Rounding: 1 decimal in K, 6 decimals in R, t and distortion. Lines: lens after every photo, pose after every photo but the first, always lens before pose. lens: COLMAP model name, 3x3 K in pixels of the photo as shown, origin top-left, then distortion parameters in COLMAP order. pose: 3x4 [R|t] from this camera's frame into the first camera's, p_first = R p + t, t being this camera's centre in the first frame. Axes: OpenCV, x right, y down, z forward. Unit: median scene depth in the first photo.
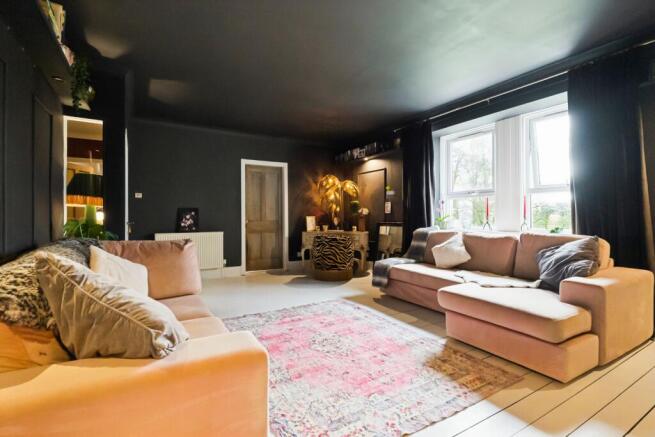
lens RADIAL K [[316.6, 0, 328.3], [0, 316.6, 216.3], [0, 0, 1]] dist [0.000131, 0.000133]
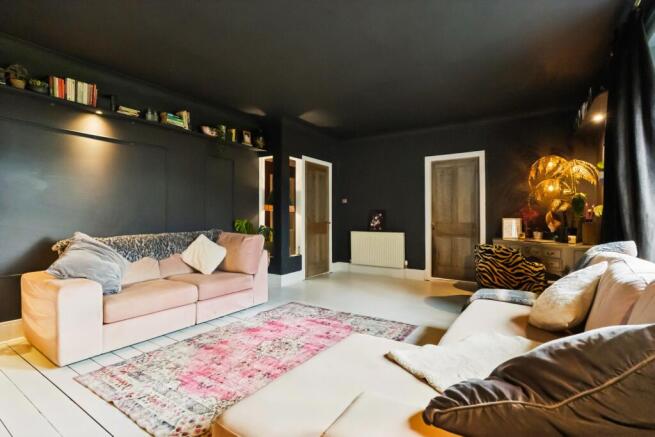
lens RADIAL K [[316.6, 0, 328.3], [0, 316.6, 216.3], [0, 0, 1]] dist [0.000131, 0.000133]
pose [[0.421314, 0.002525, -0.906911, 0.485742], [-0.002738, 0.999995, 0.001512, -0.004942], [0.906911, 0.001846, 0.421319, 0.359262]]
